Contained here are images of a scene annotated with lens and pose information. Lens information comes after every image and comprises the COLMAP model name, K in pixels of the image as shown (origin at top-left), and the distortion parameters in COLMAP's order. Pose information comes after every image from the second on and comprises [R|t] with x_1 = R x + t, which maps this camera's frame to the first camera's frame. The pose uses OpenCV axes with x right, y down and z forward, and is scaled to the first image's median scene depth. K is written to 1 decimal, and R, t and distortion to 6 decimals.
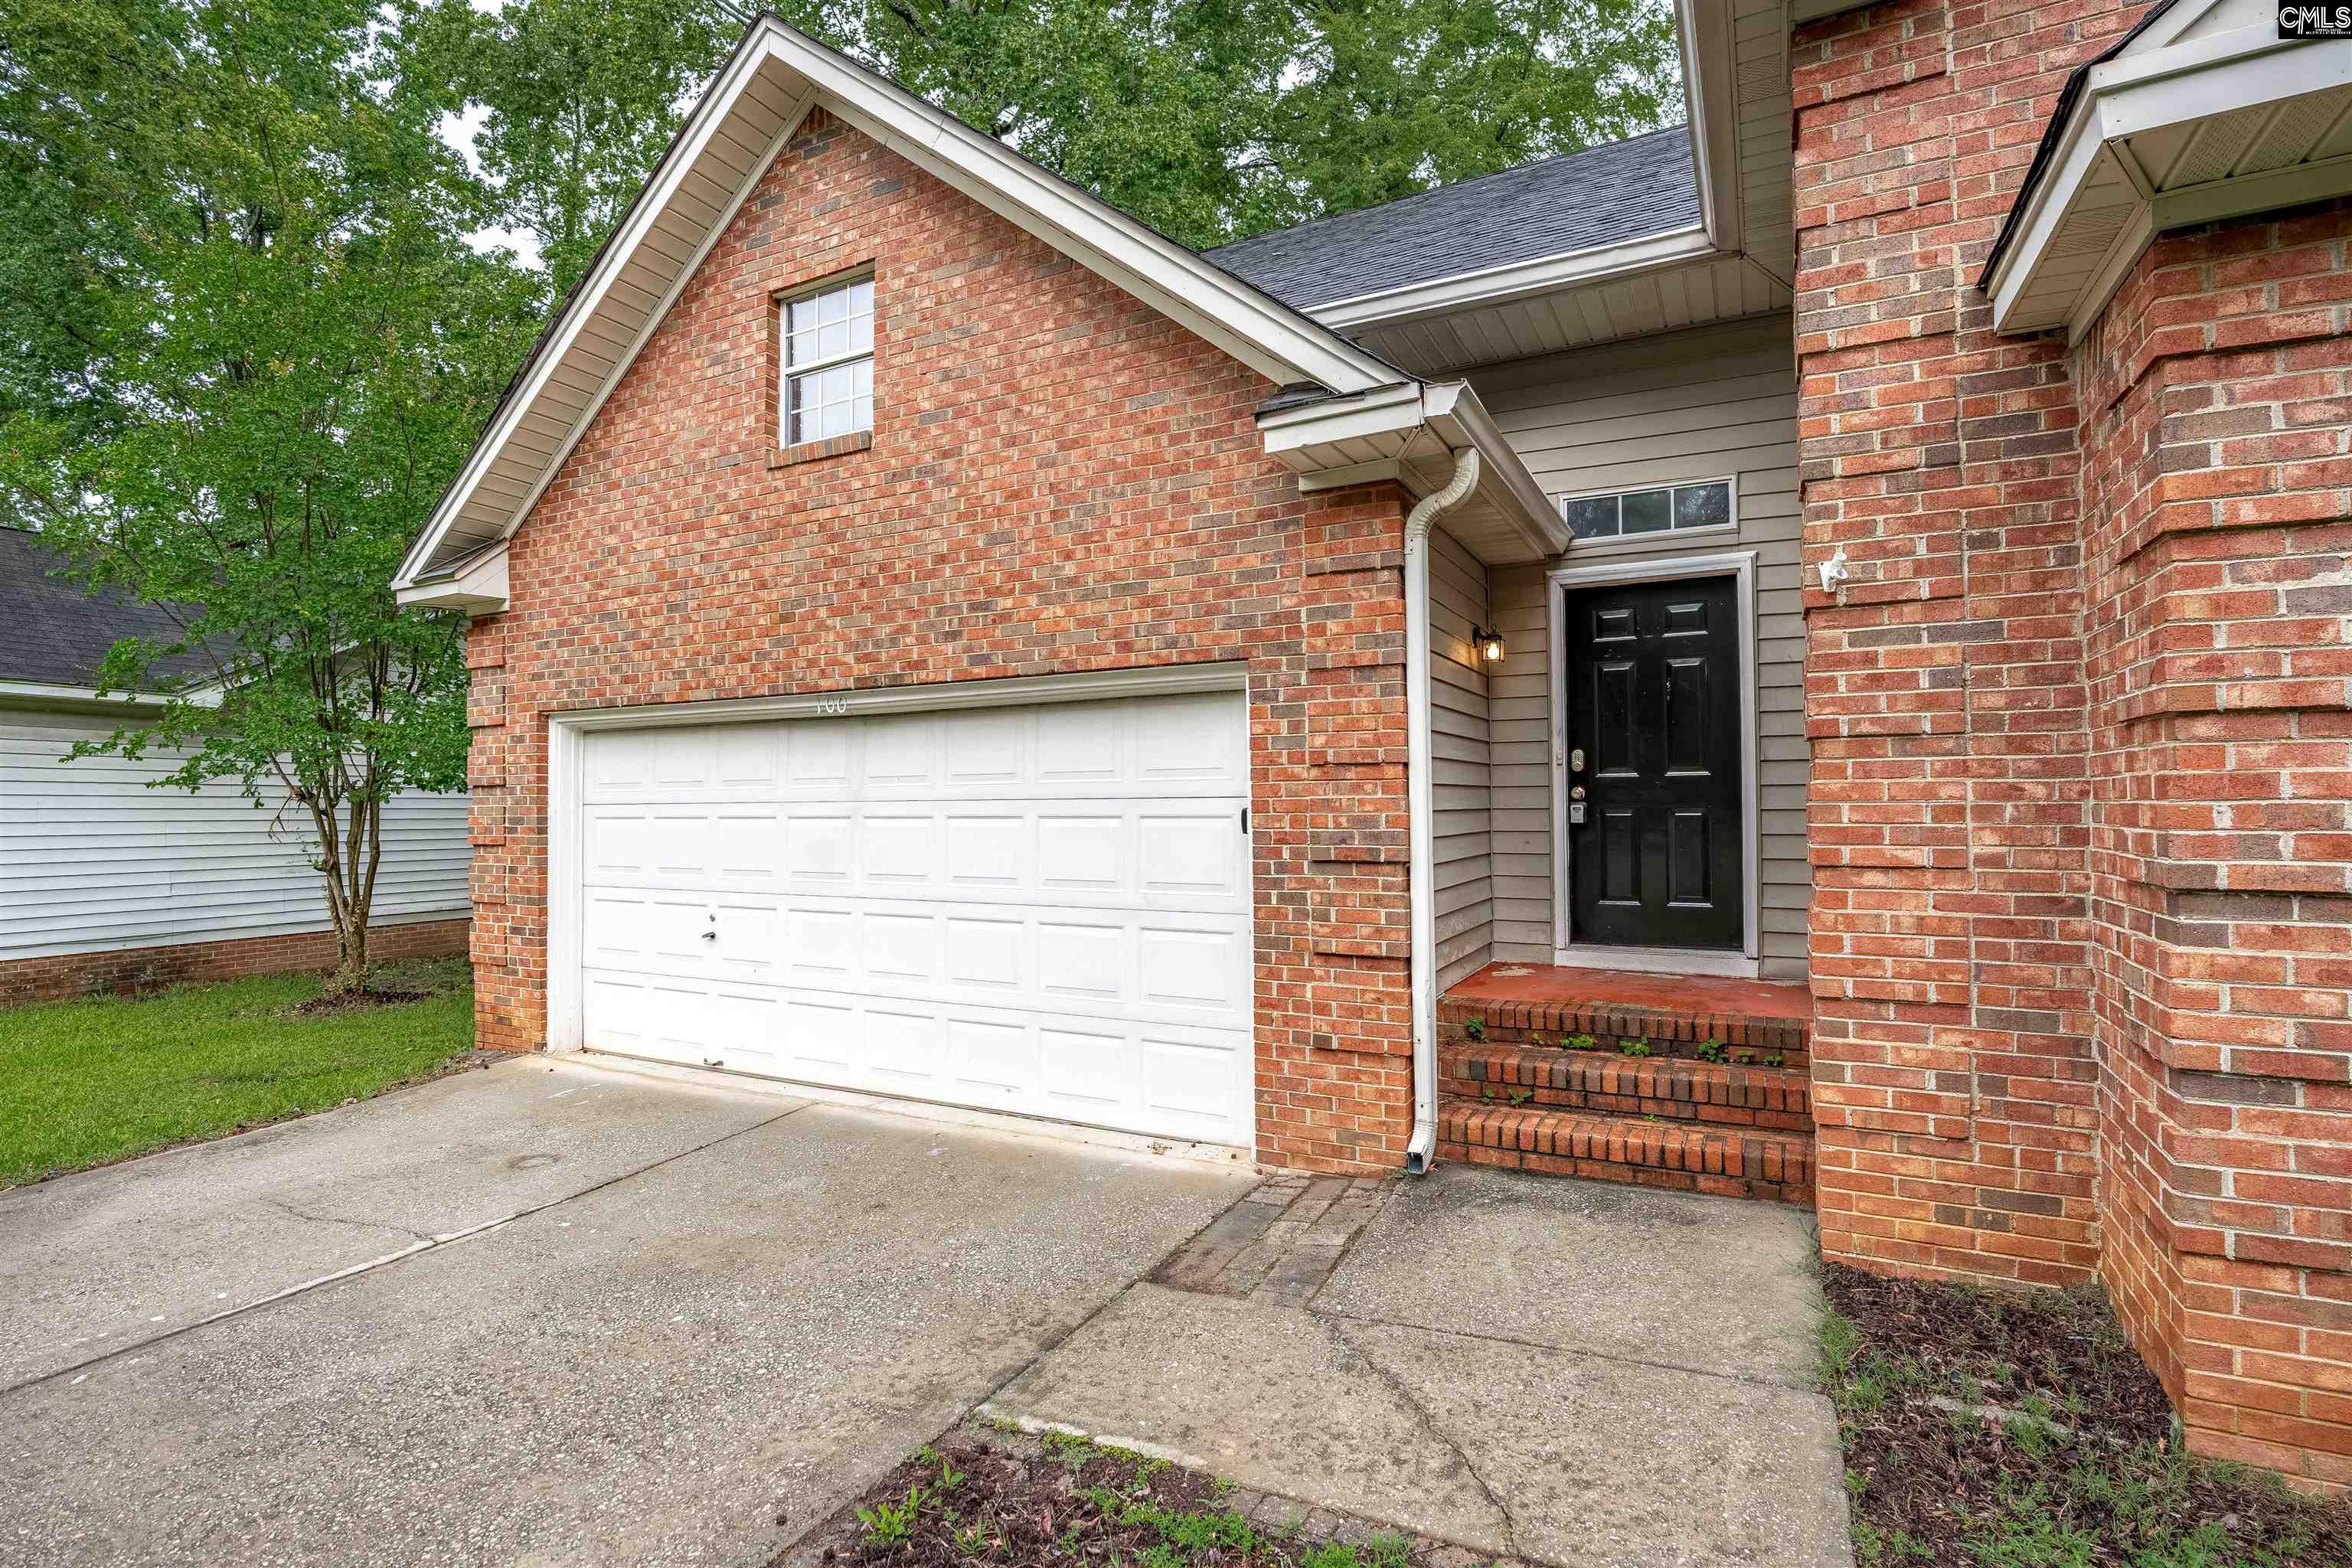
lens RADIAL K [[1128.9, 0, 1174.4], [0, 1128.9, 786.7], [0, 0, 1]] dist [-0.033629, 0.011534]
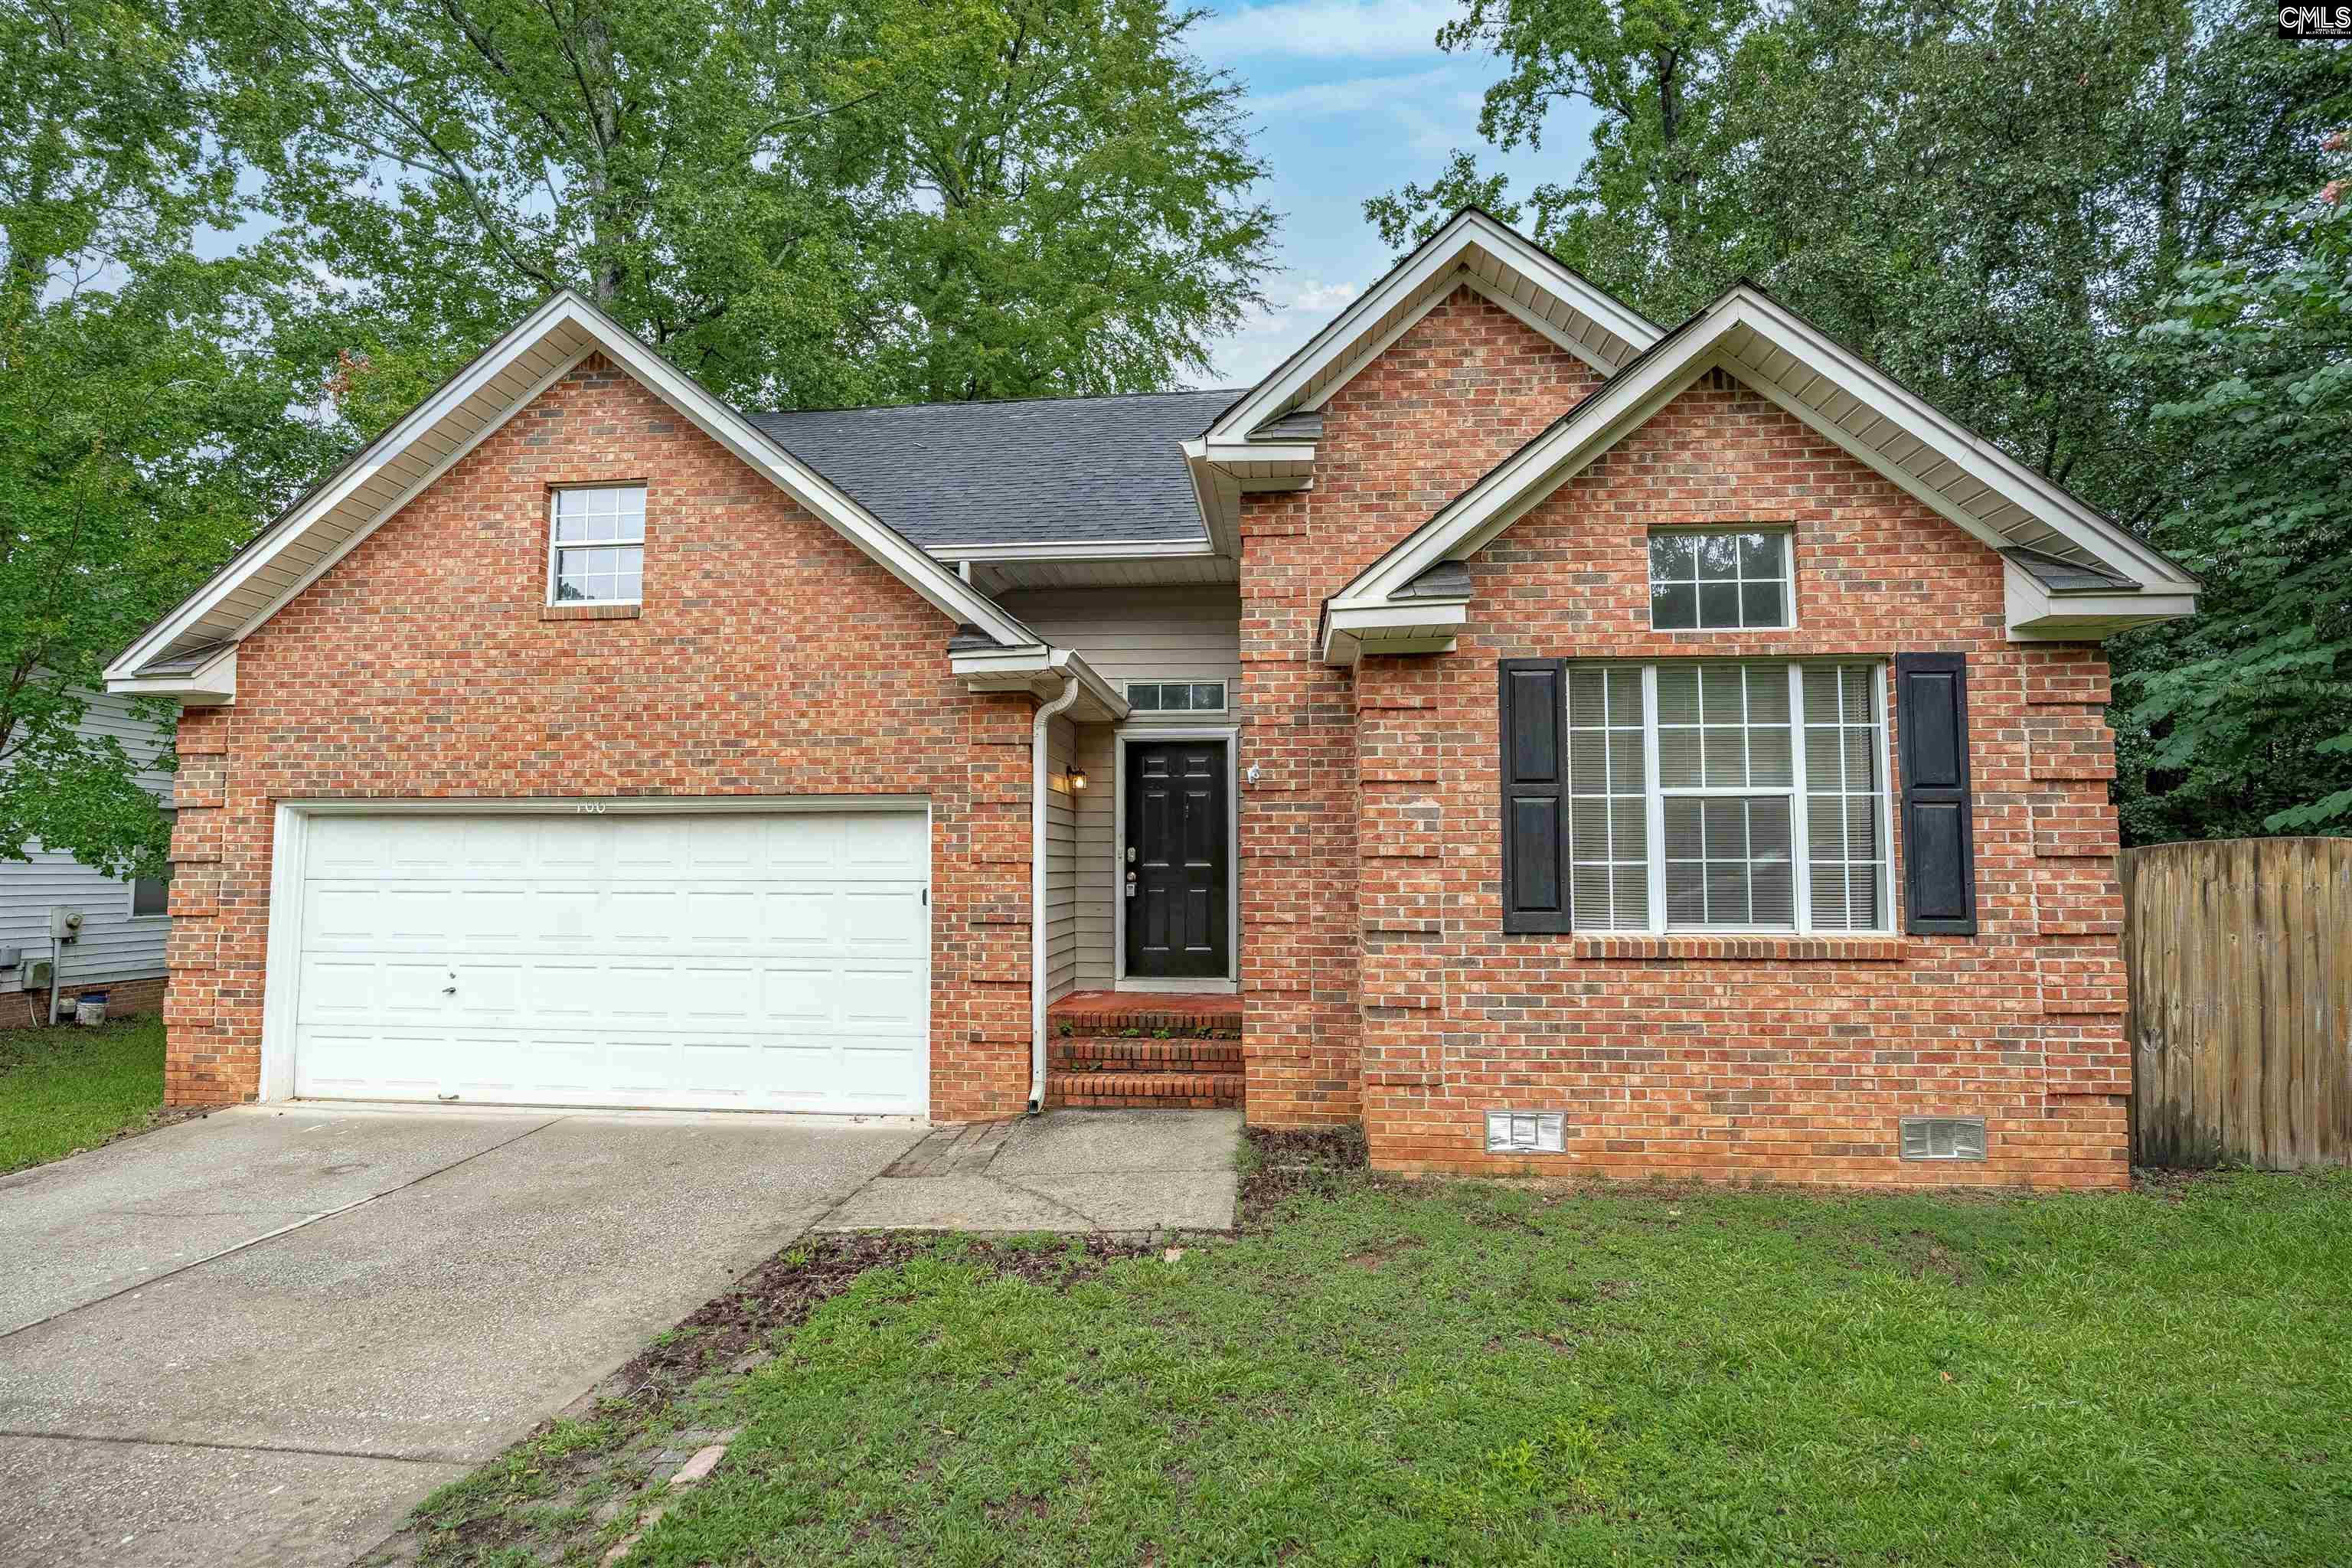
lens RADIAL K [[1128.9, 0, 1174.4], [0, 1128.9, 786.7], [0, 0, 1]] dist [-0.033629, 0.011534]
pose [[0.929482, 0.032931, 0.367396, -0.197100], [-0.012544, 0.998253, -0.057739, -0.036846], [-0.368655, 0.049059, 0.928271, -0.577789]]
